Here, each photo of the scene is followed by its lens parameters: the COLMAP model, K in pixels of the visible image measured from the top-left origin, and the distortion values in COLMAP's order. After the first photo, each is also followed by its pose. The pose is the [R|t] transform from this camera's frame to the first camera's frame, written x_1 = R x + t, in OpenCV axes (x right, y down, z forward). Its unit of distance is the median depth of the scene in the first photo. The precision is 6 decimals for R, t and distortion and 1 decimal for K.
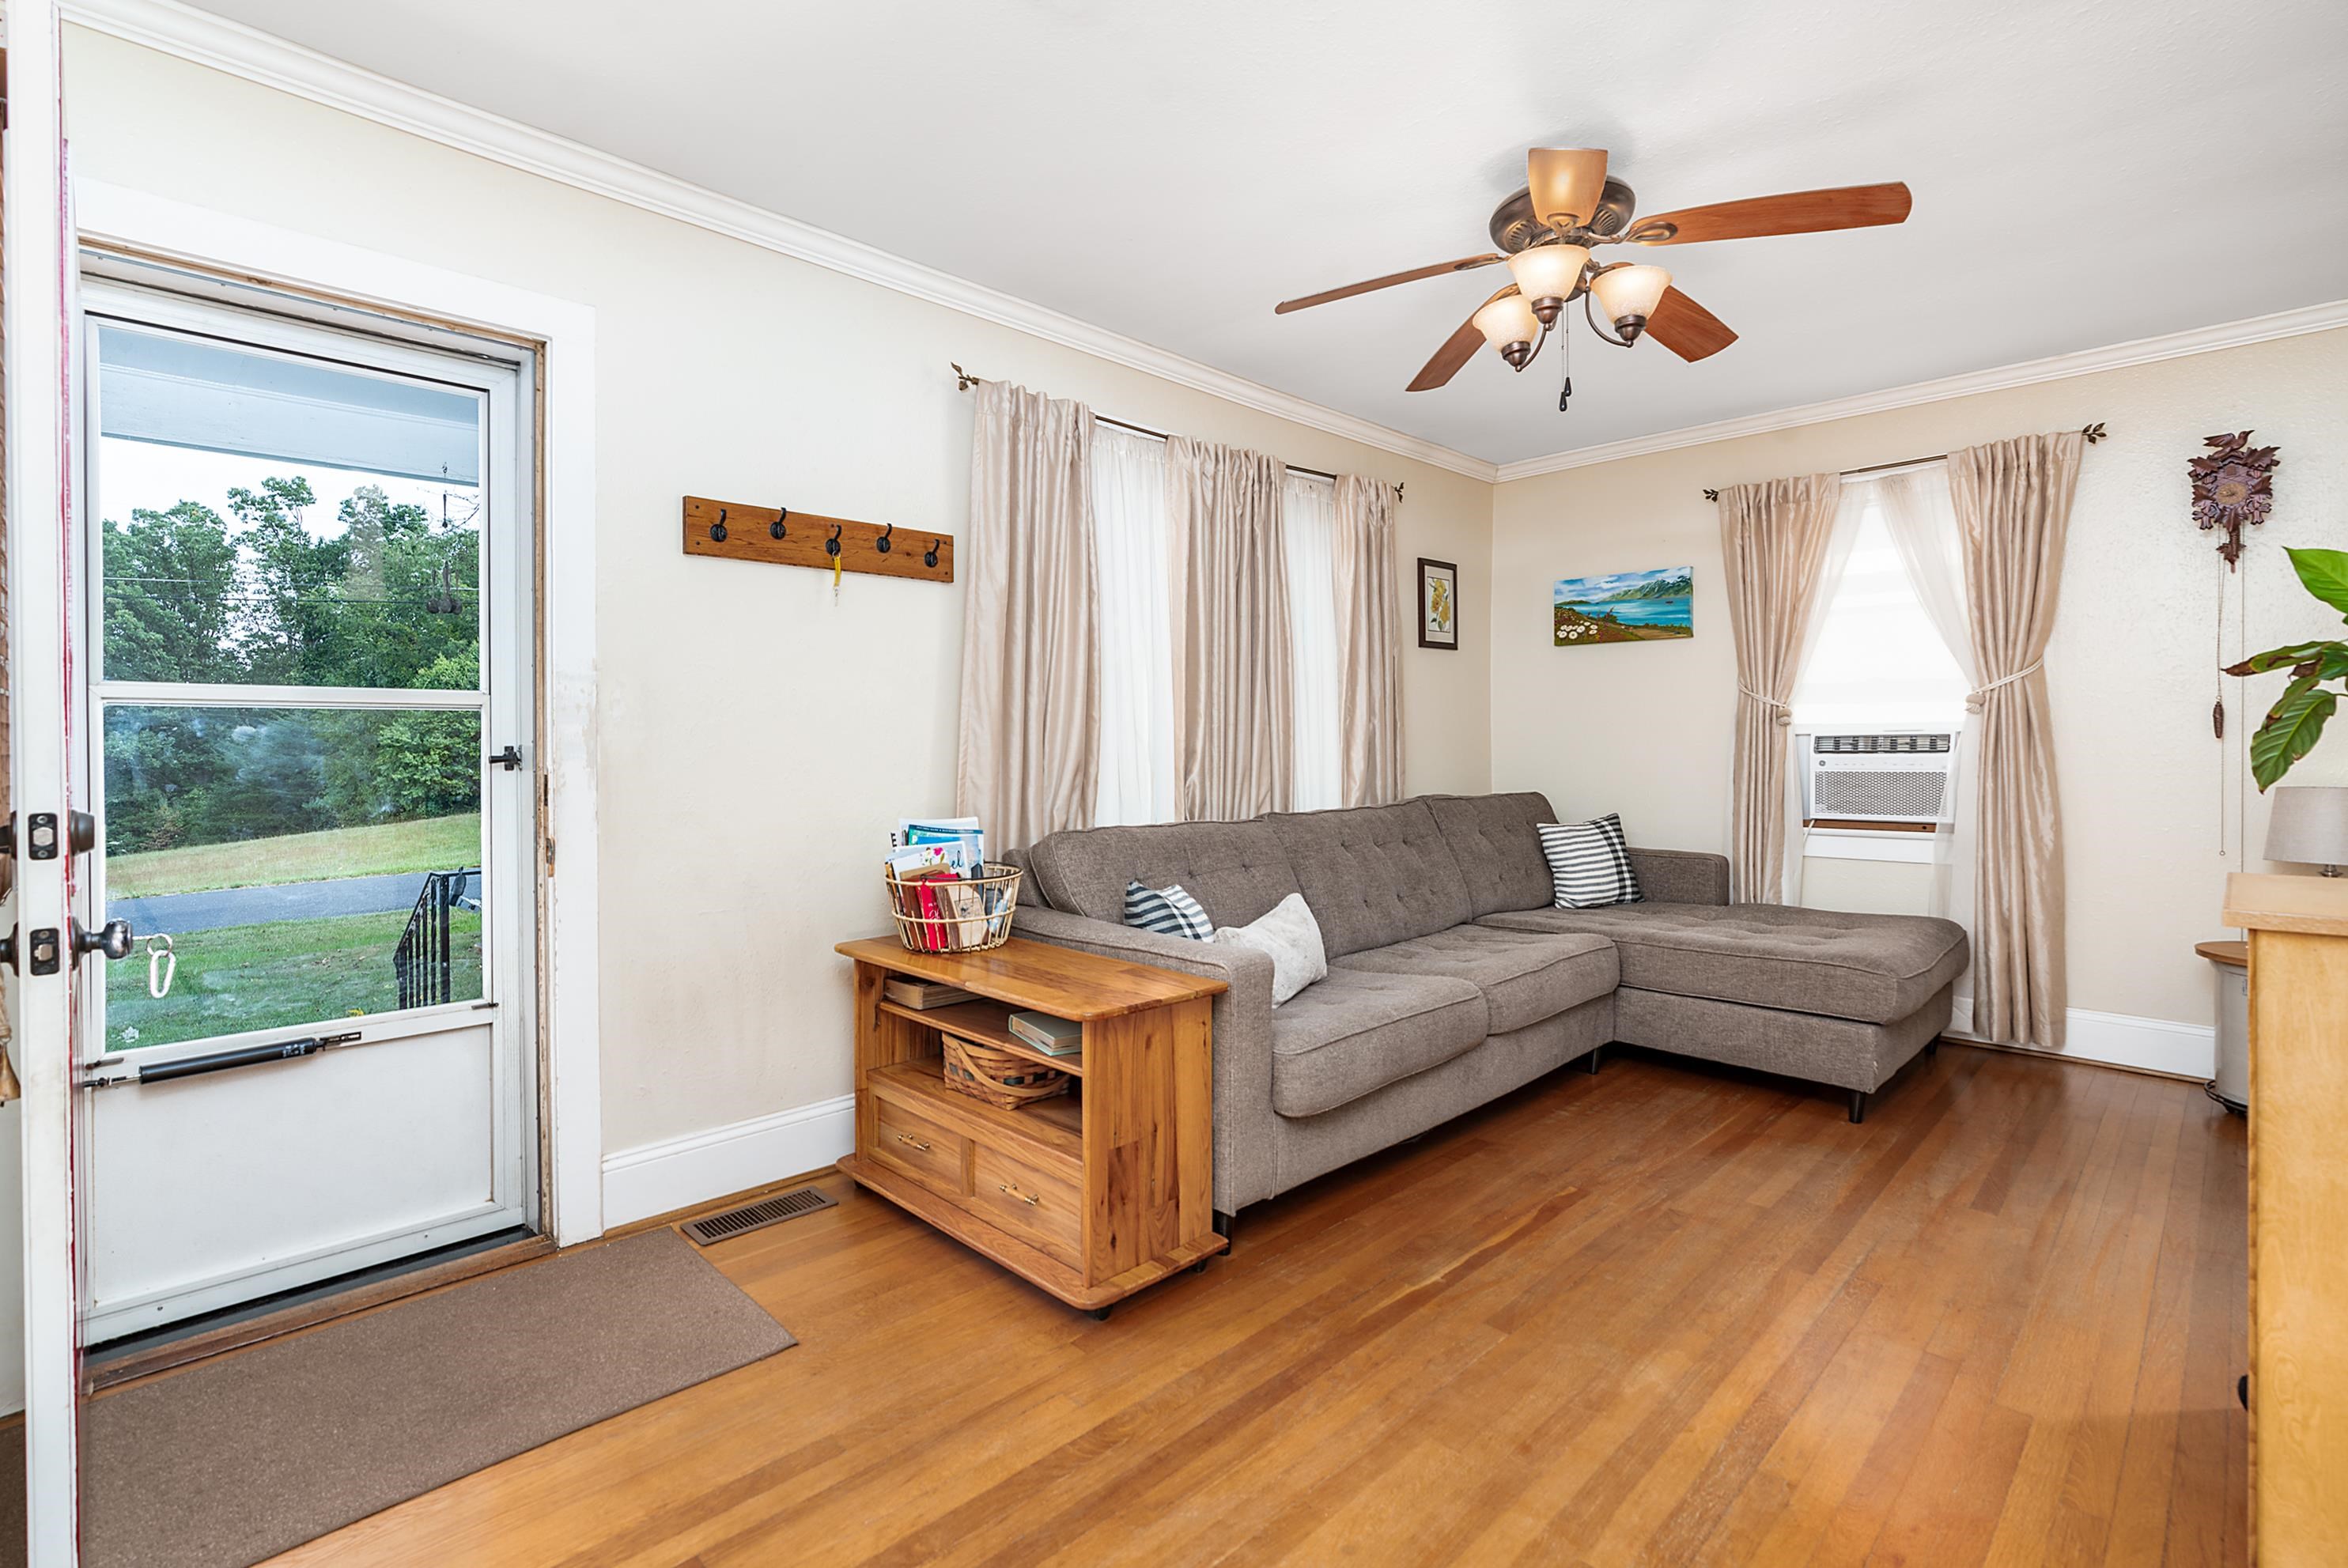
lens RADIAL K [[1079.1, 0, 1123.0], [0, 1079.1, 746.7], [0, 0, 1]] dist [0.000852, 0.000073]
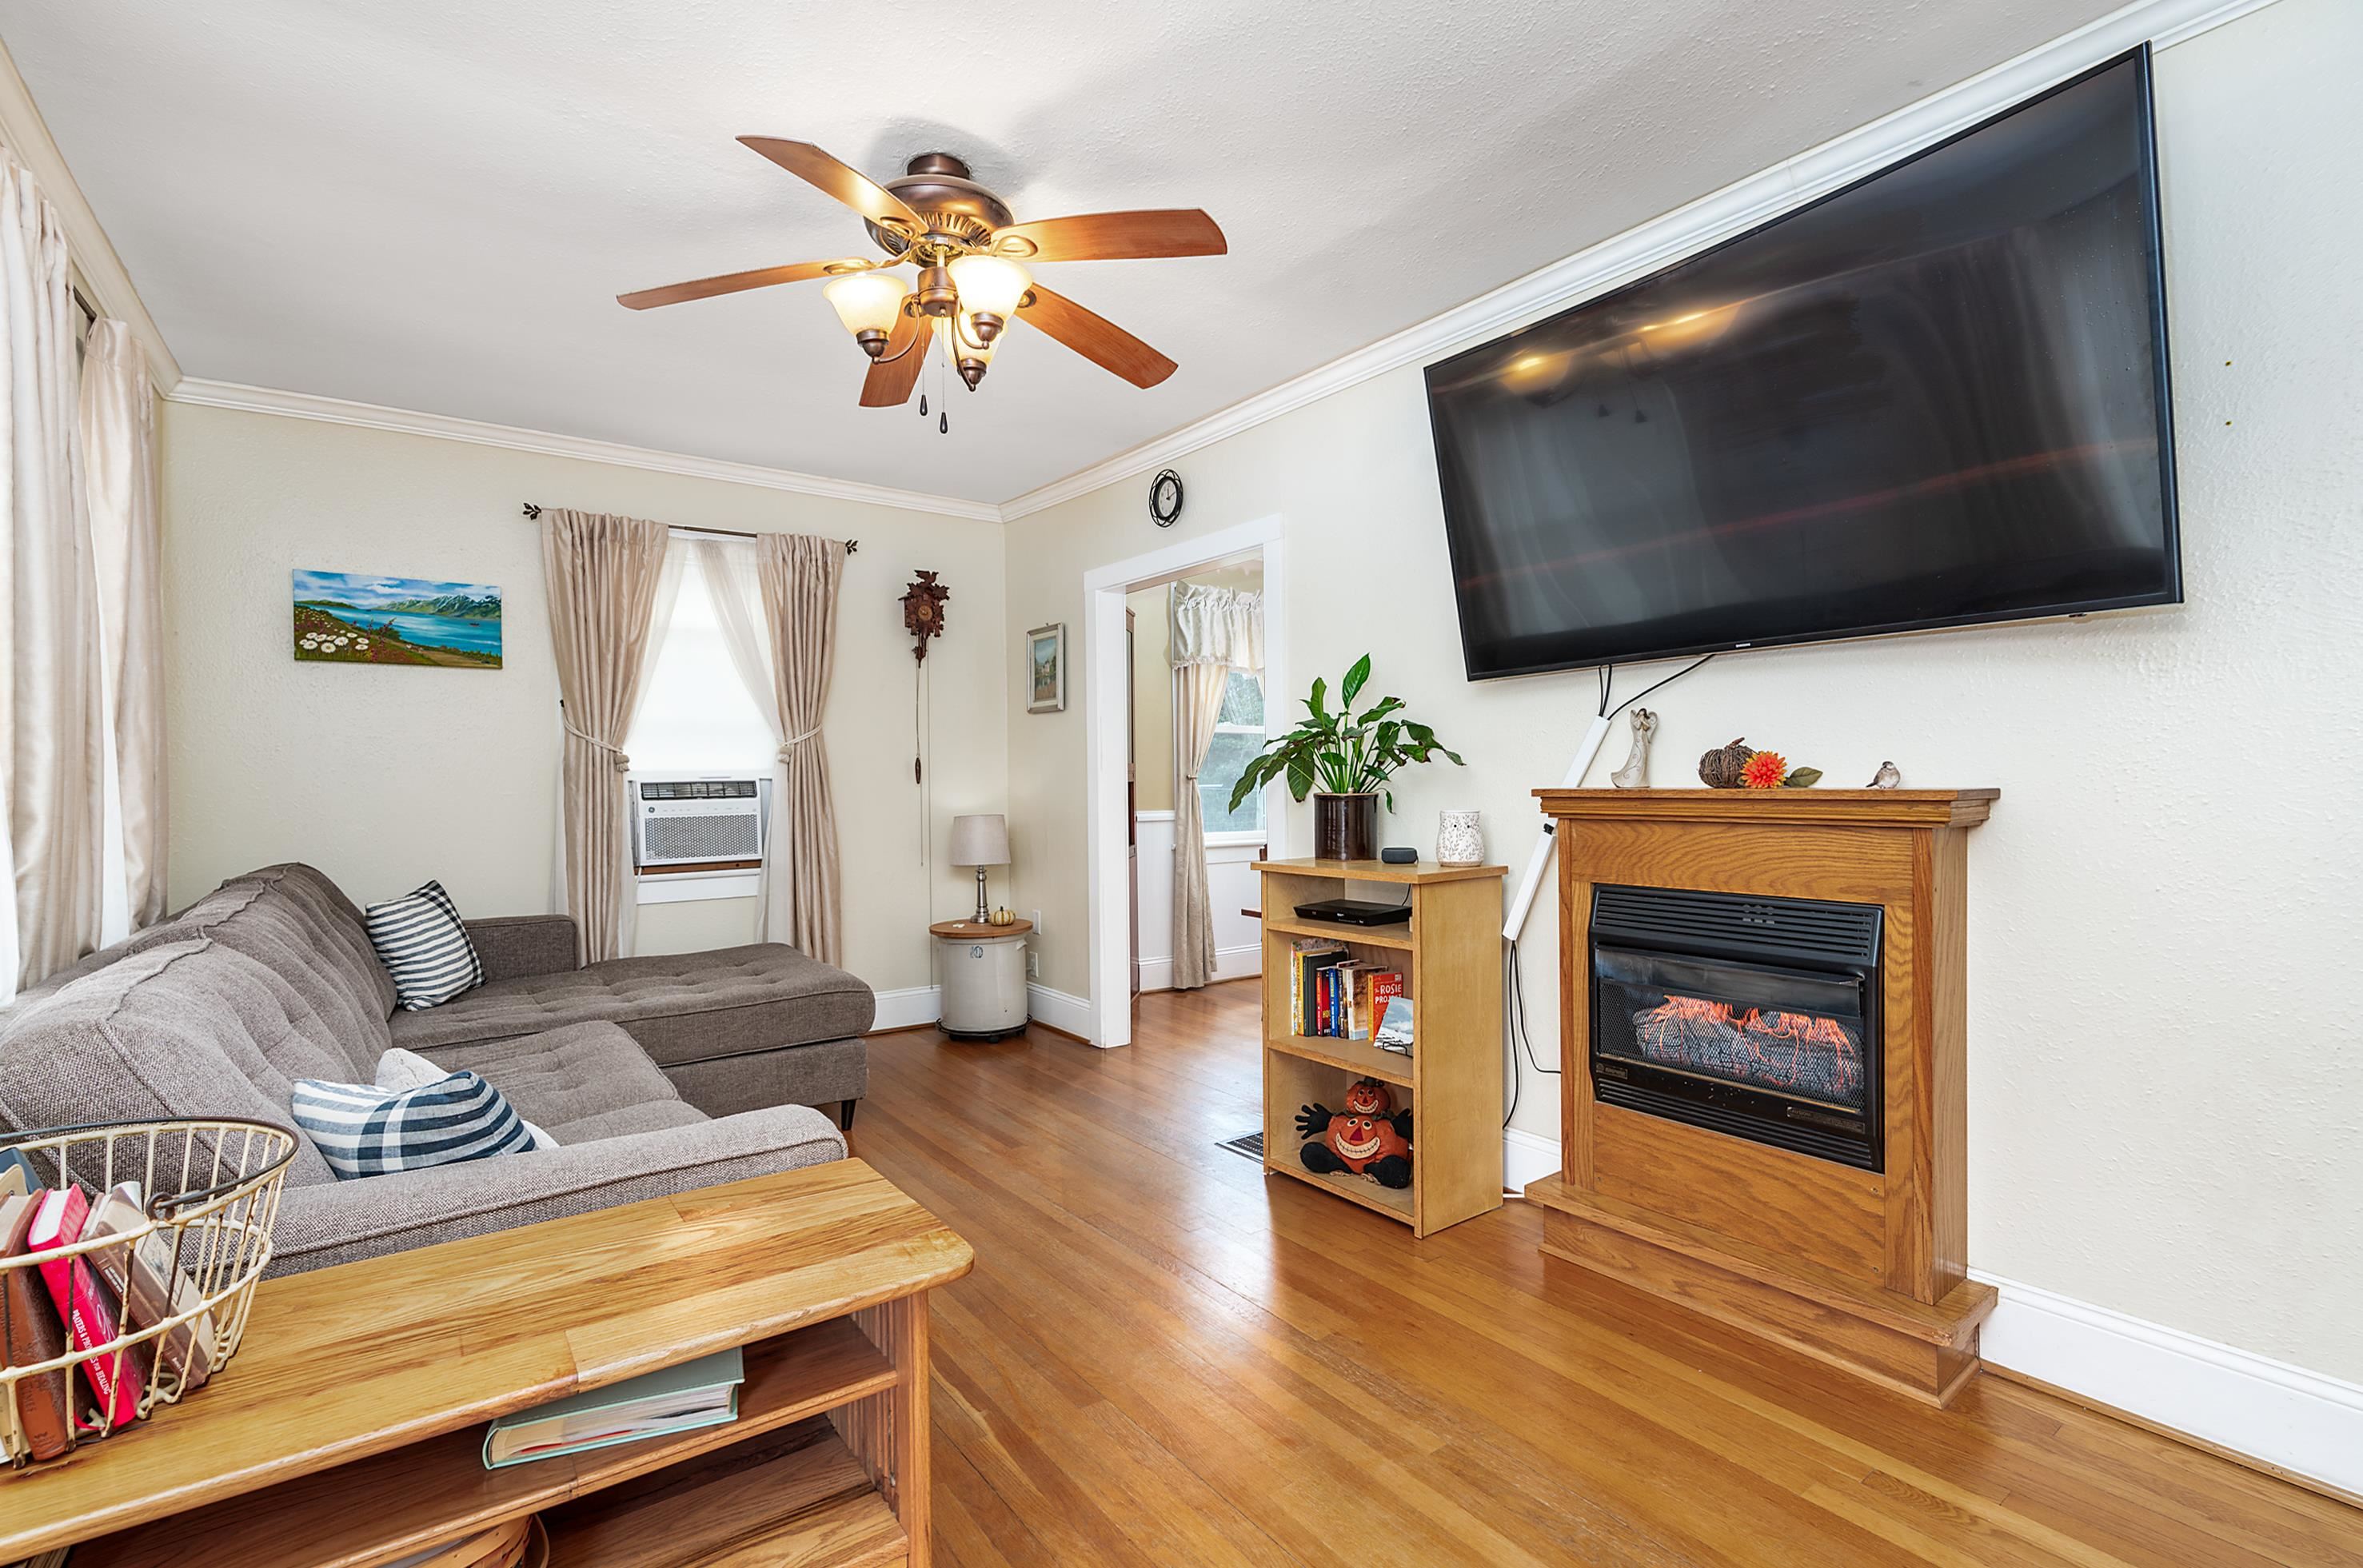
lens RADIAL K [[1086.0, 0, 1174.2], [0, 1086.0, 783.8], [0, 0, 1]] dist [0.000852, 0.000073]
pose [[0.139532, -0.005863, 0.990200, -0.285411], [0.010318, 0.999937, 0.004466, -0.008132], [-0.990164, 0.009593, 0.139584, 0.374743]]
